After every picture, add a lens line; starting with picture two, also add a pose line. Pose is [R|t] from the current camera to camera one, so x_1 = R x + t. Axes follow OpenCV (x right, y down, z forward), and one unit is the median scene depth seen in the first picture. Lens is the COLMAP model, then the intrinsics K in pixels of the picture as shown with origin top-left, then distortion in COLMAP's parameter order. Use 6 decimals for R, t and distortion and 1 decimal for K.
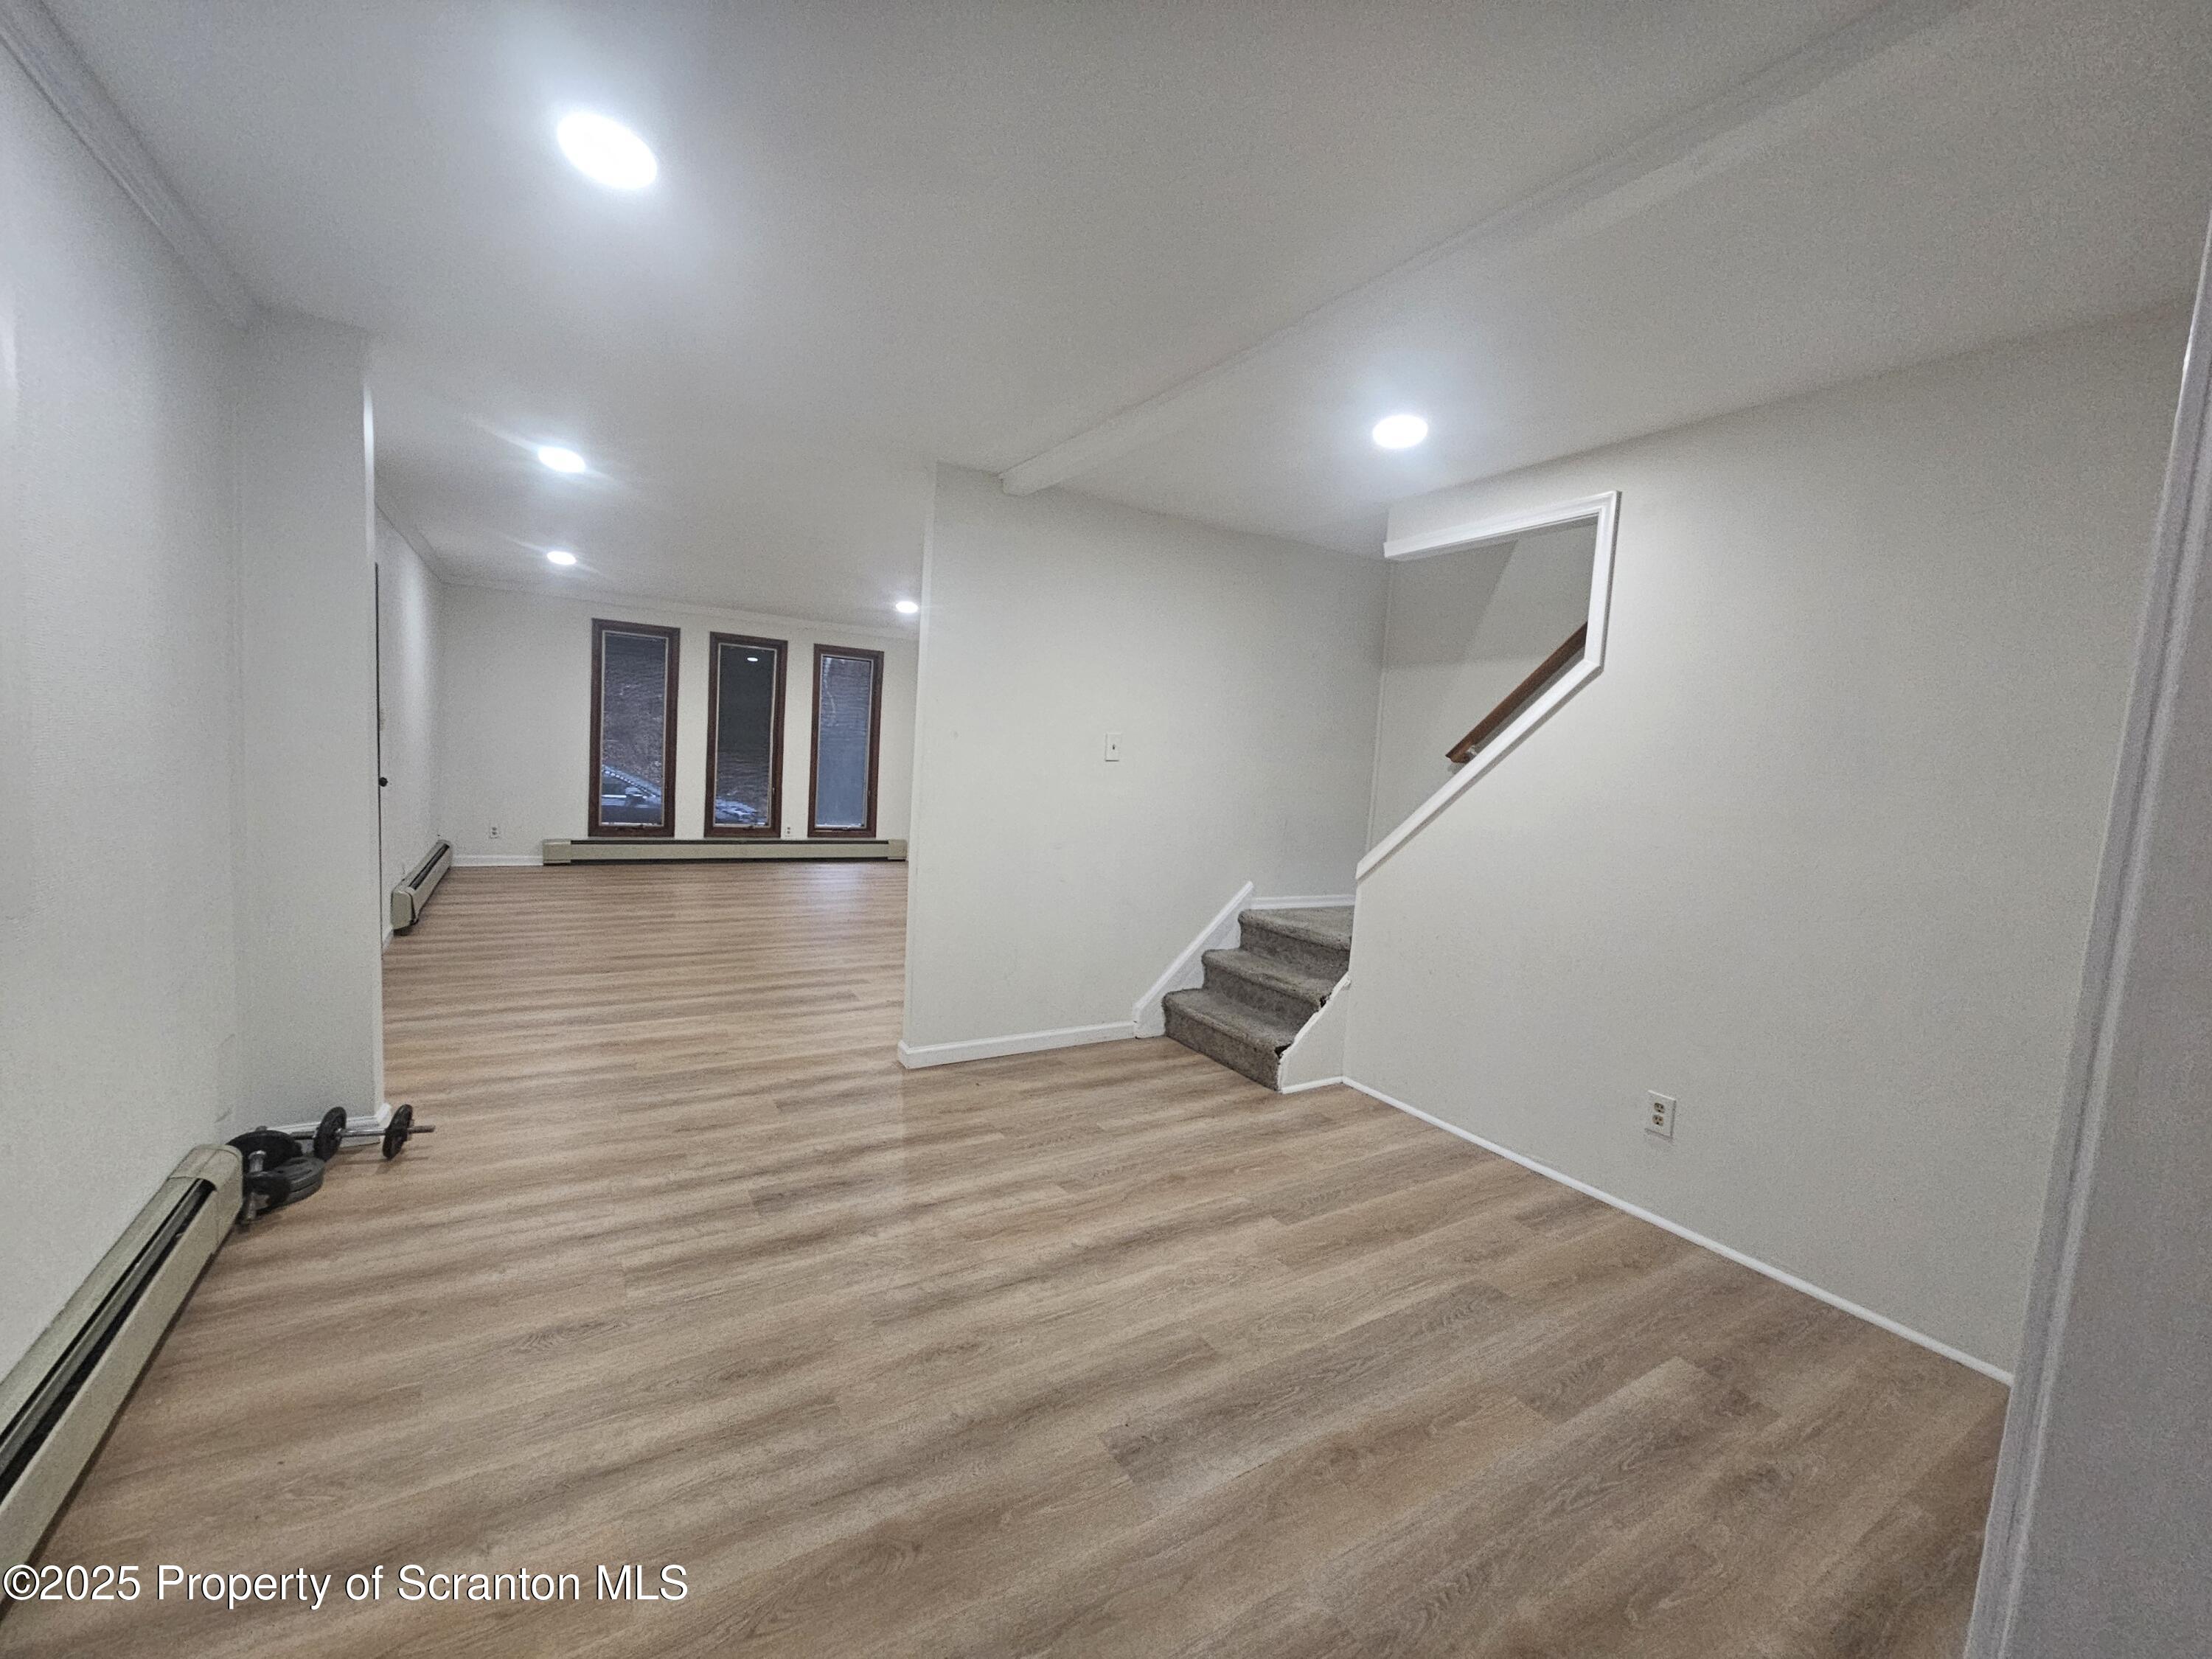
lens RADIAL K [[903.1, 0, 1102.7], [0, 903.1, 829.5], [0, 0, 1]] dist [-0.001113, 0.001031]
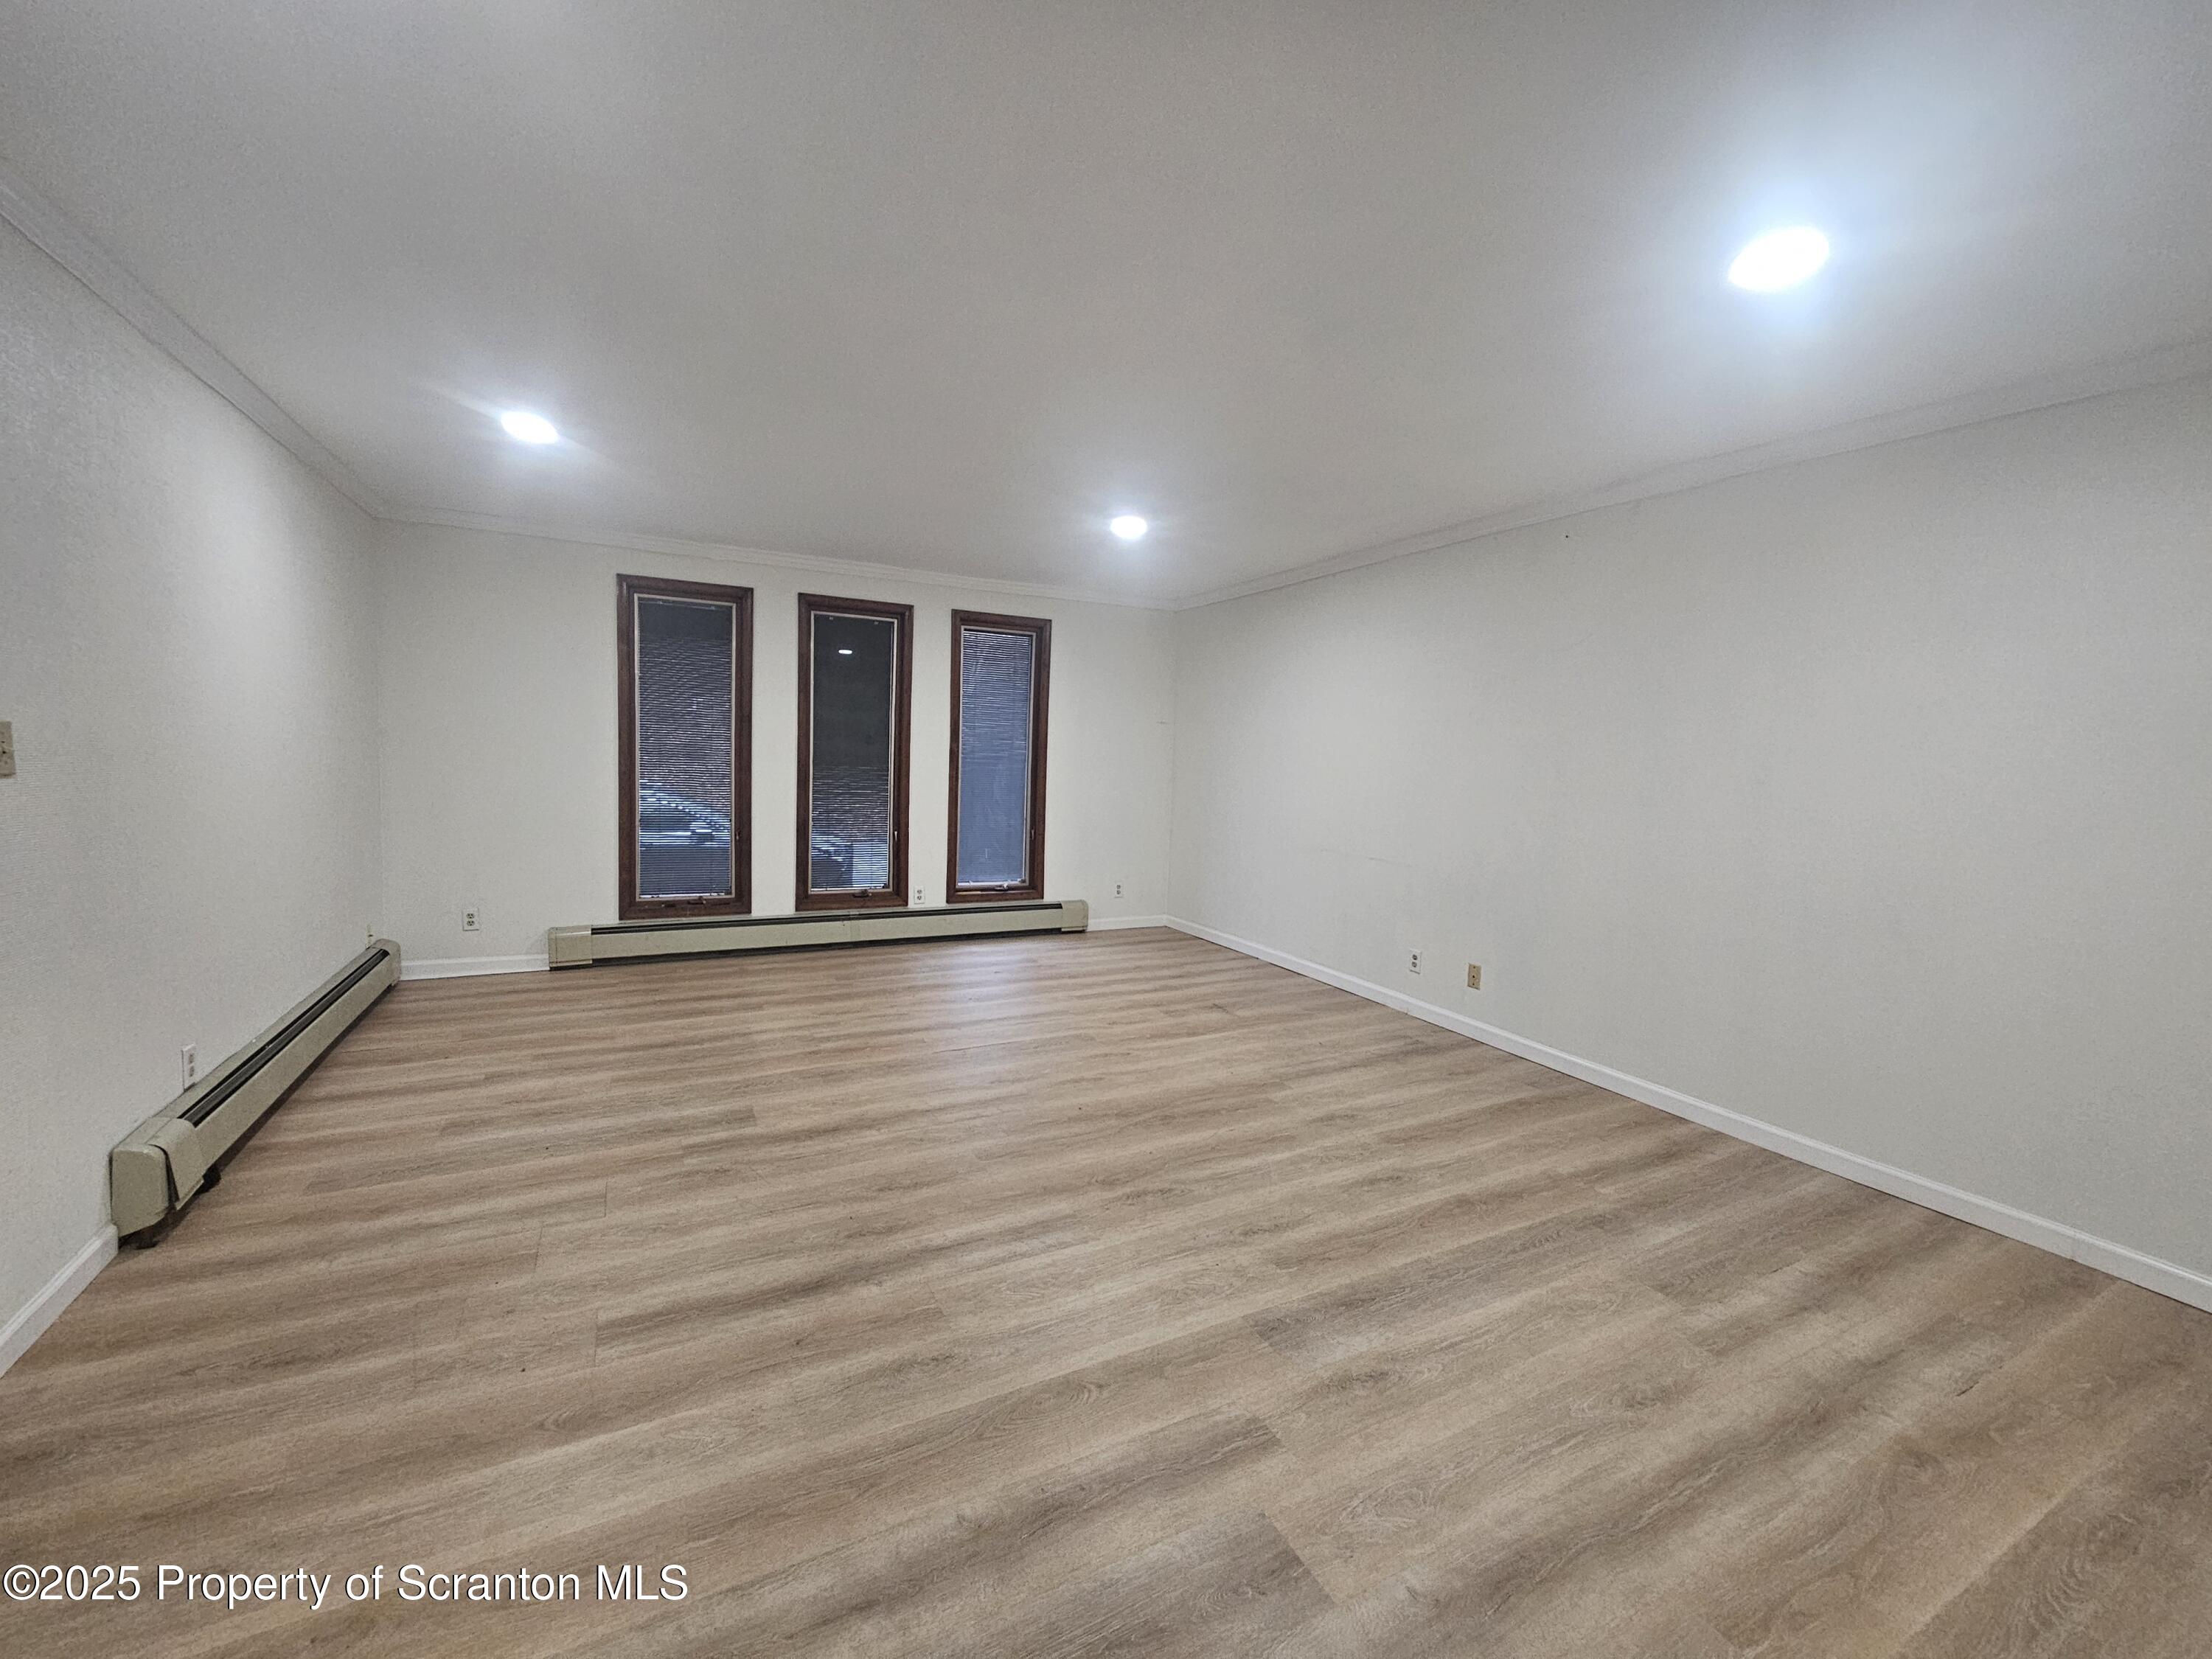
lens RADIAL K [[903.1, 0, 1100.4], [0, 903.1, 833.6], [0, 0, 1]] dist [-0.001113, 0.001031]
pose [[0.996884, -0.020834, -0.076075, -0.172697], [0.021020, 0.999778, 0.001647, -0.043691], [0.076024, -0.003241, 0.997101, 0.370028]]
